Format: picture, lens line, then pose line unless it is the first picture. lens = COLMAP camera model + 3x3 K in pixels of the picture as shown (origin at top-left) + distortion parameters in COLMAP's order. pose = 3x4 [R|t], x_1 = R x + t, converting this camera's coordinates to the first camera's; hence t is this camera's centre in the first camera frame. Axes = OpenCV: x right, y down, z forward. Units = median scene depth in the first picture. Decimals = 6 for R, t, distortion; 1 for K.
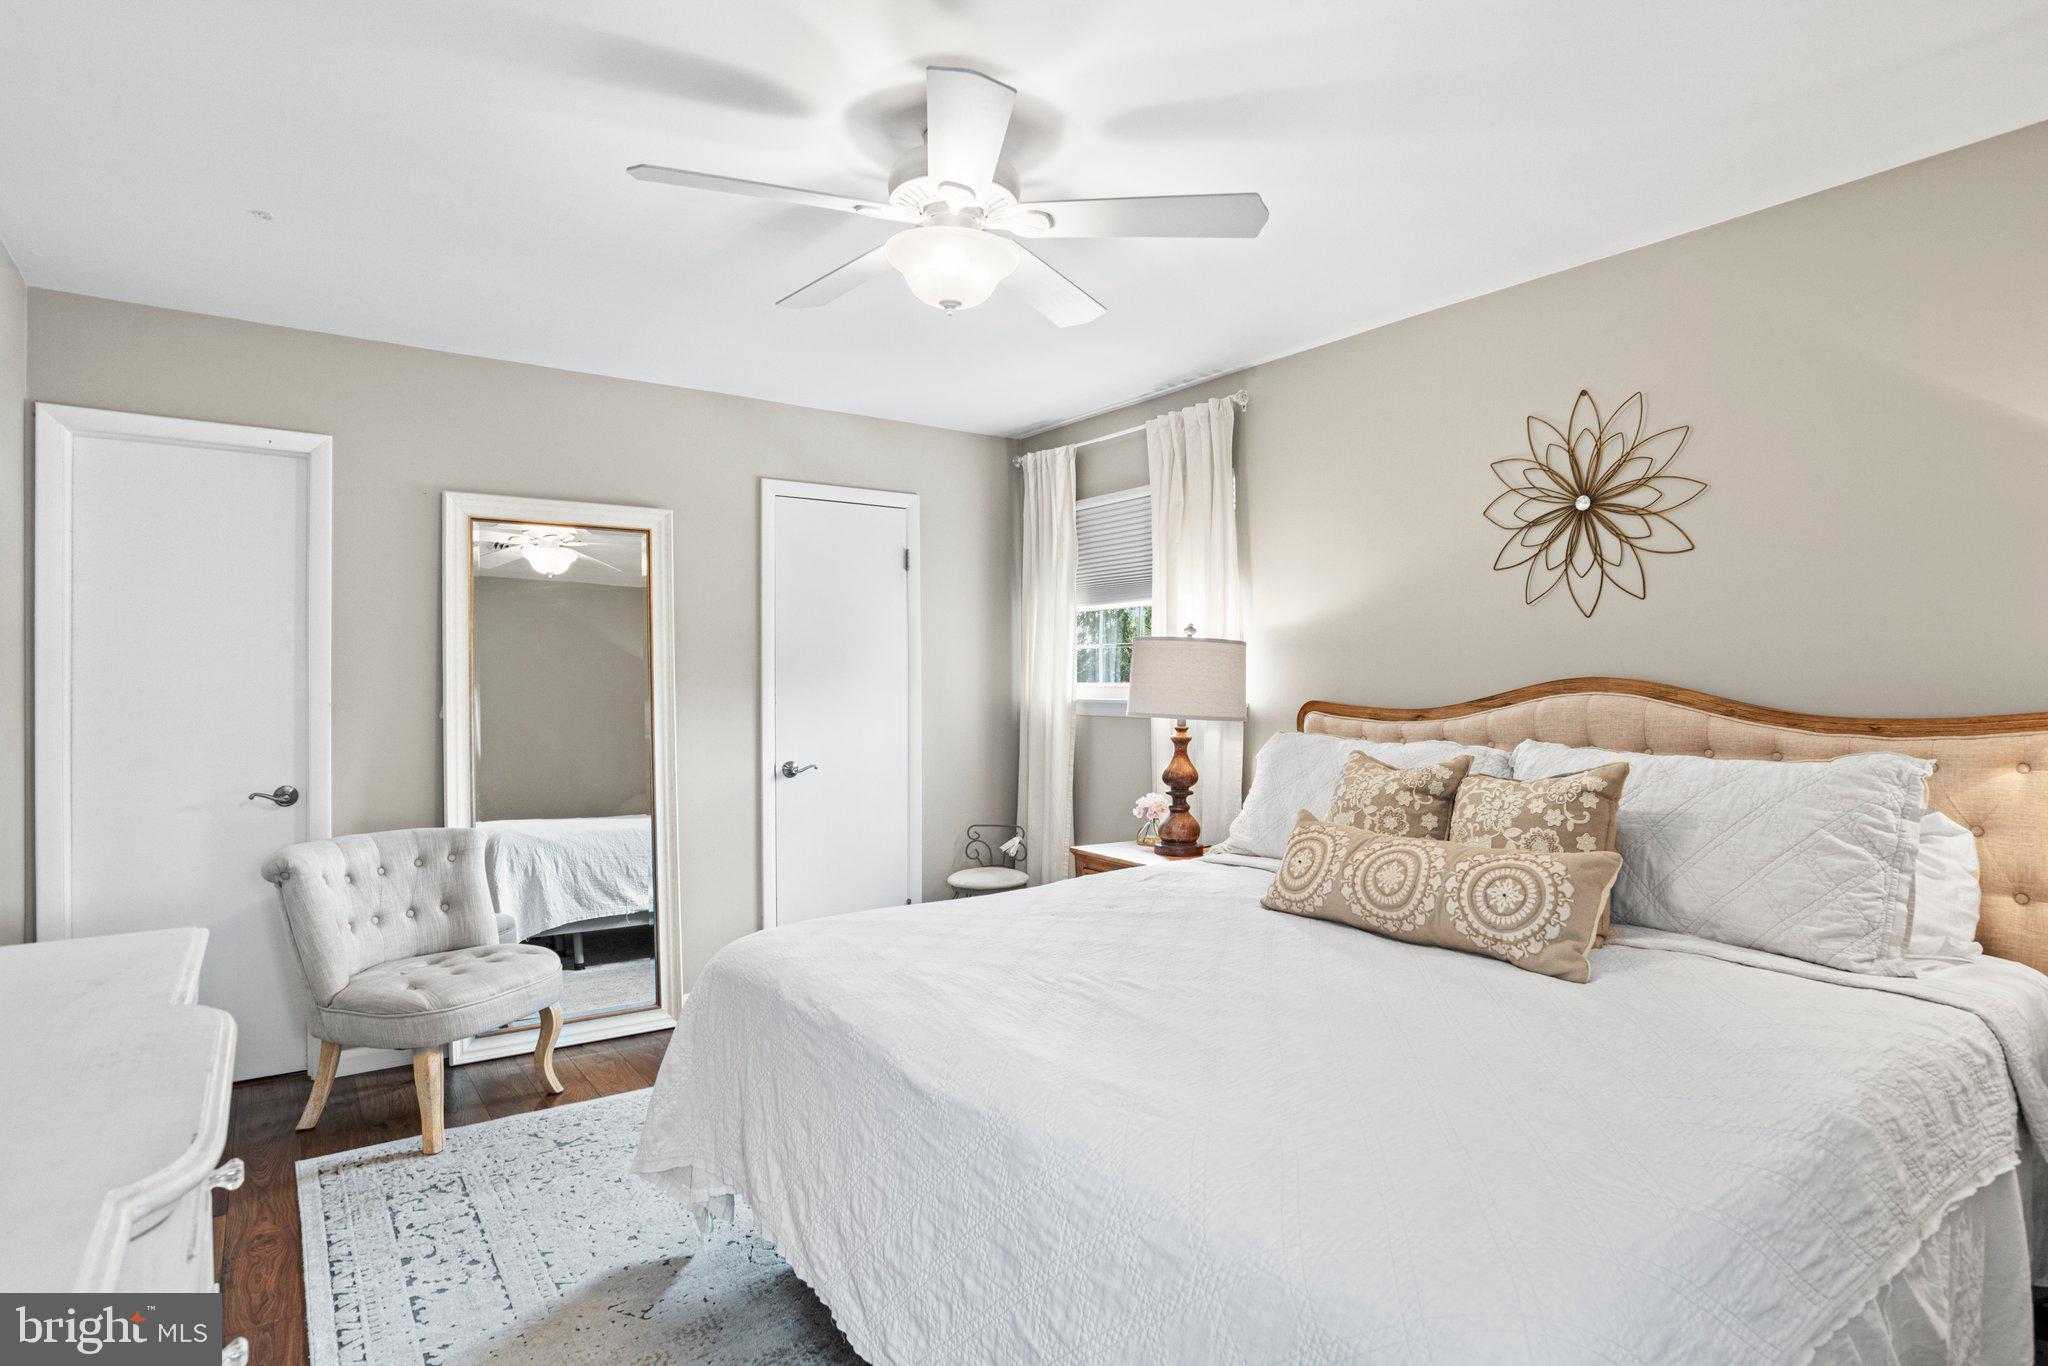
lens RADIAL K [[1060.2, 0, 1022.3], [0, 1060.2, 692.8], [0, 0, 1]] dist [-0.055990, 0.025545]
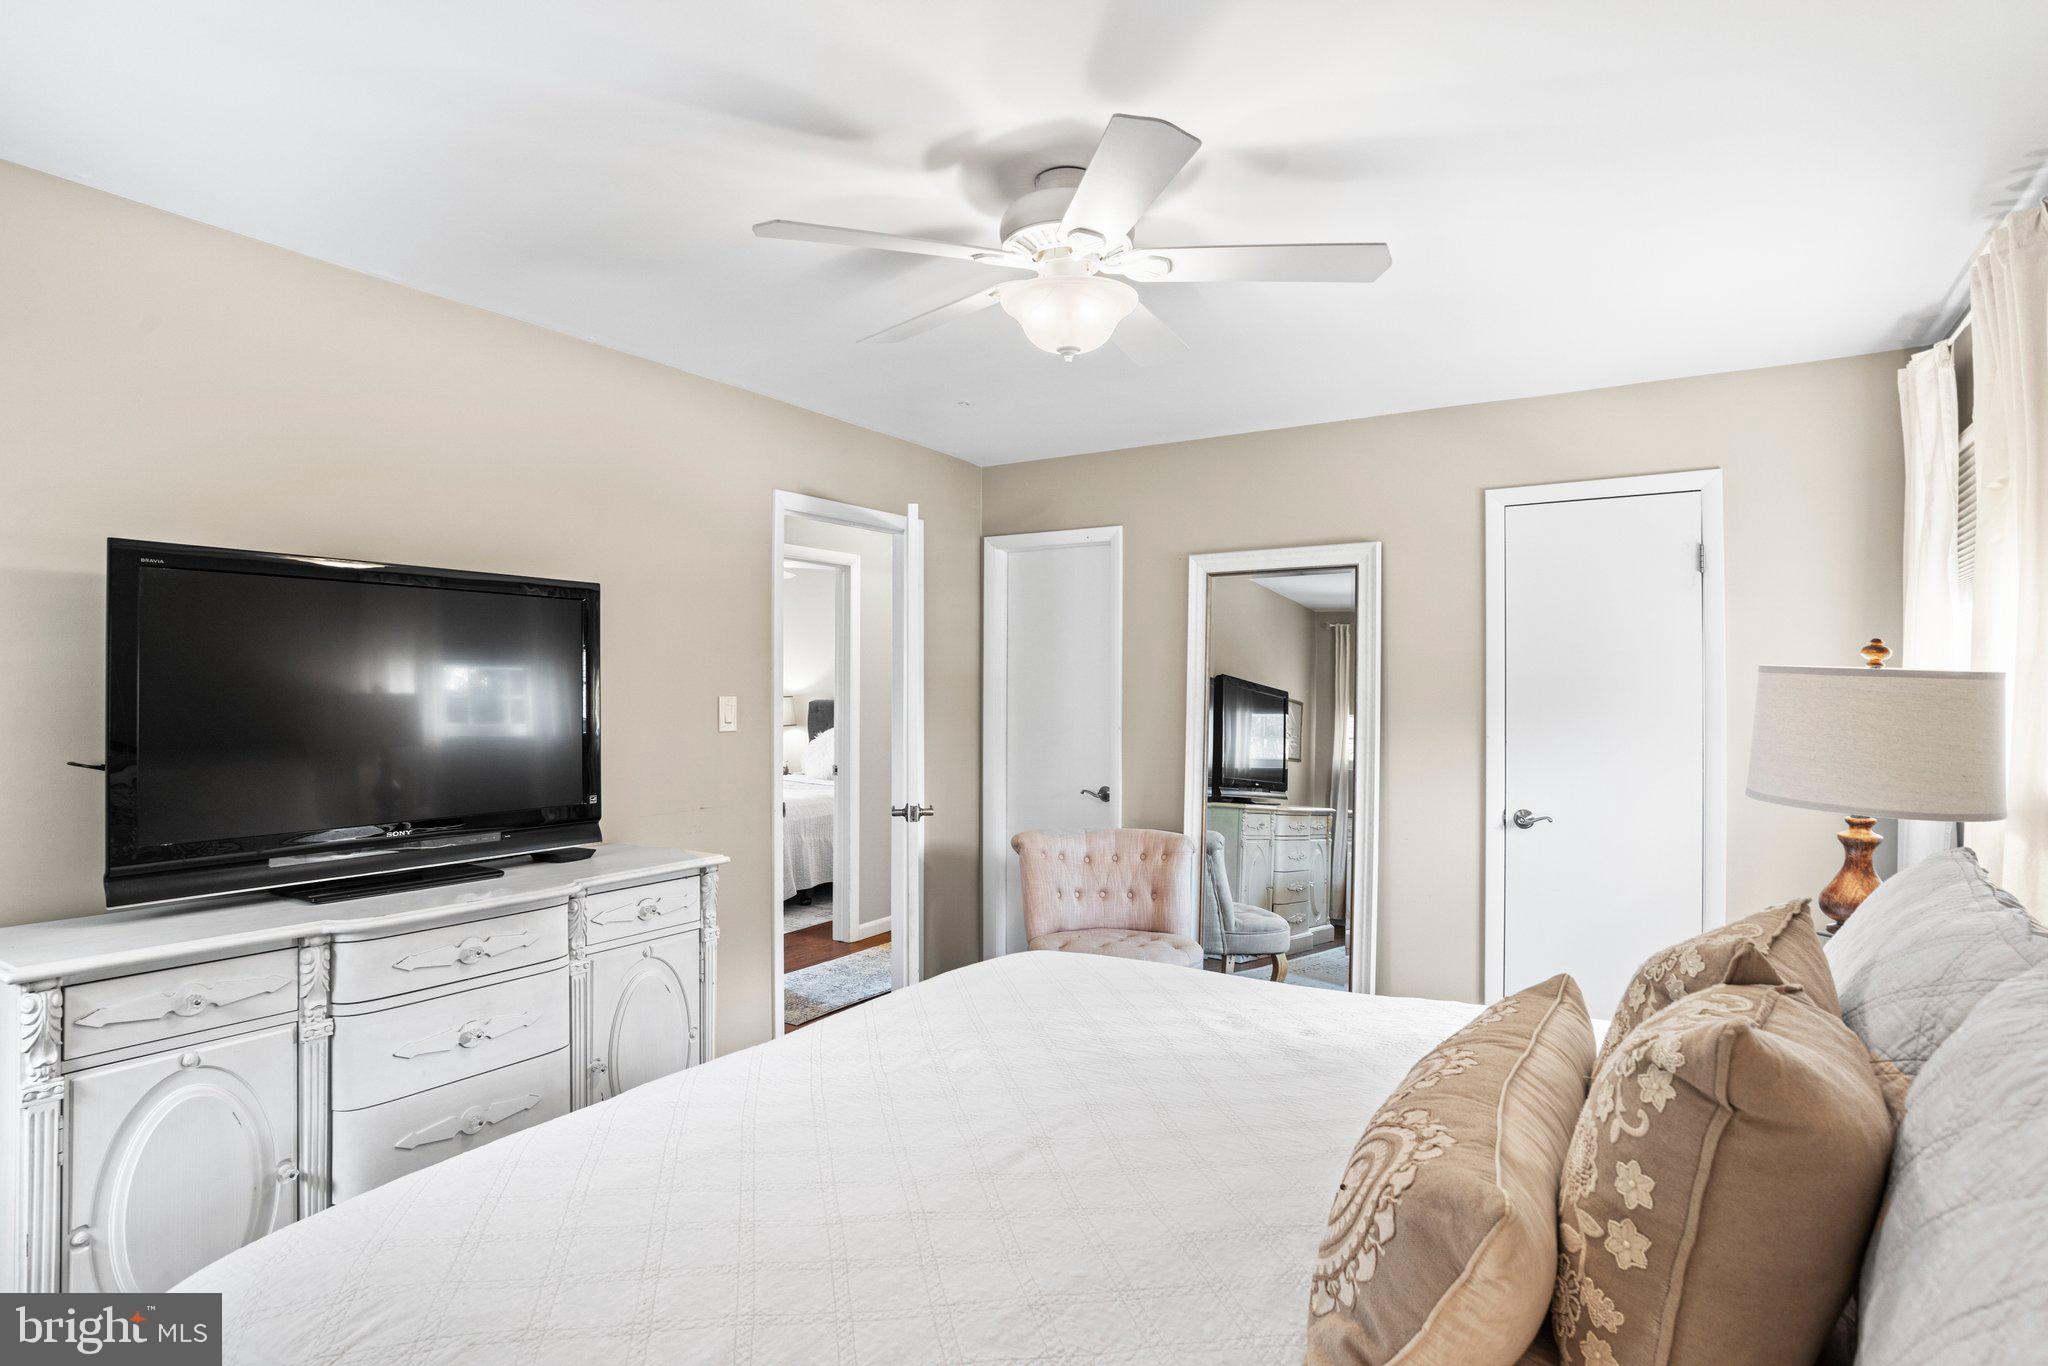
lens RADIAL K [[1060.2, 0, 1022.3], [0, 1060.2, 692.8], [0, 0, 1]] dist [-0.055990, 0.025545]
pose [[0.374238, 0.007929, -0.927299, 0.594099], [-0.012592, 0.999915, 0.003469, -0.040376], [0.927247, 0.010378, 0.374306, 0.415704]]
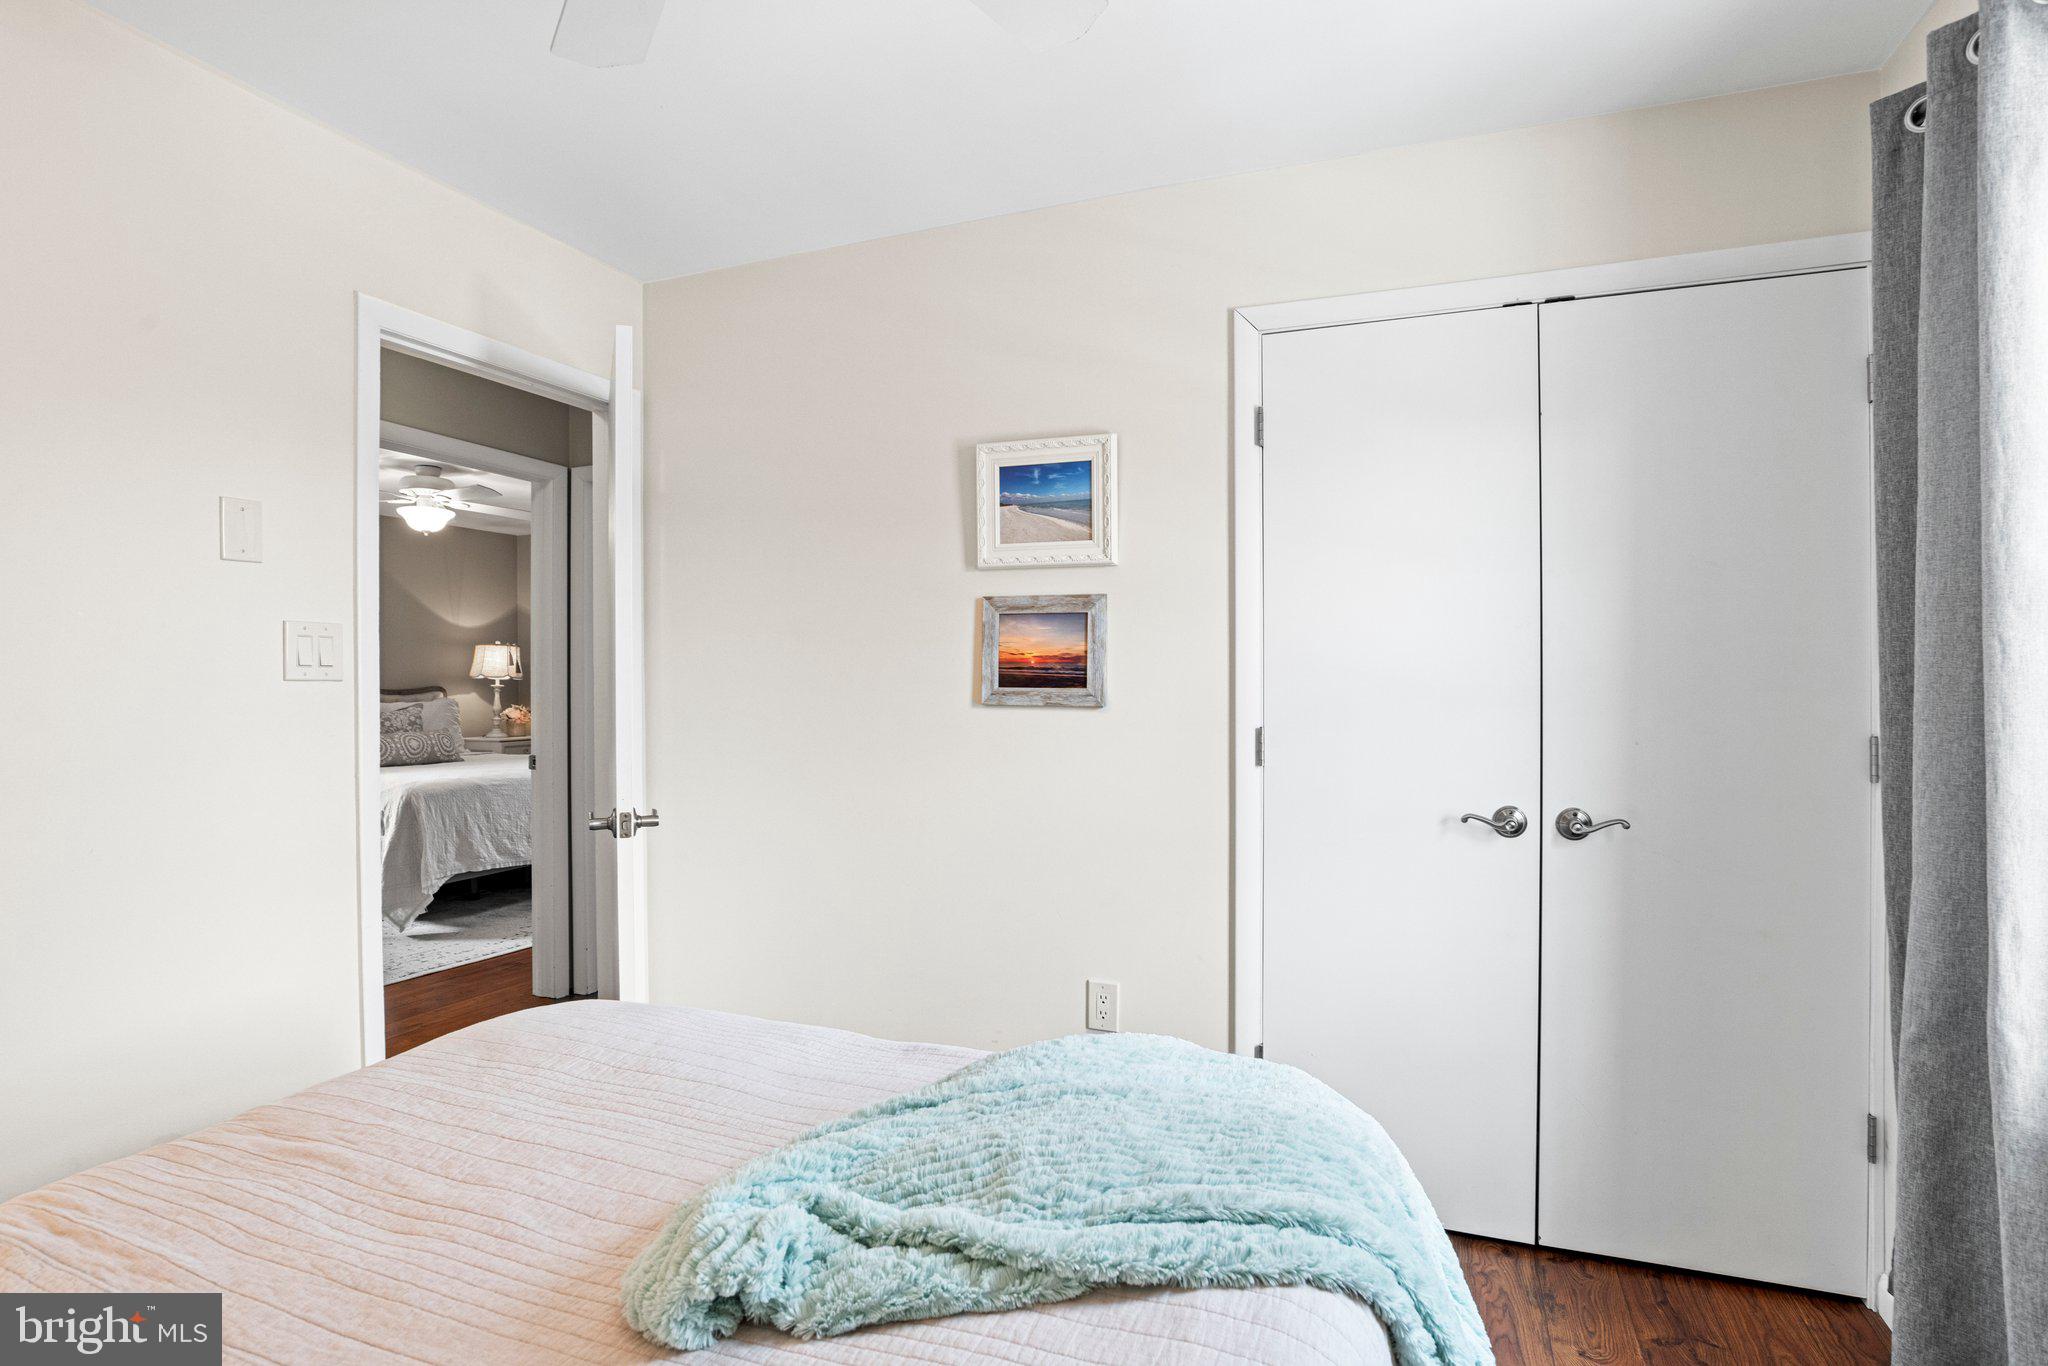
lens RADIAL K [[1060.2, 0, 1022.3], [0, 1060.2, 692.8], [0, 0, 1]] dist [-0.055990, 0.025545]
pose [[-0.540653, -0.005599, 0.841227, -2.198121], [0.008529, 0.999890, 0.012137, 0.010698], [-0.841202, 0.013736, -0.540546, 0.850475]]
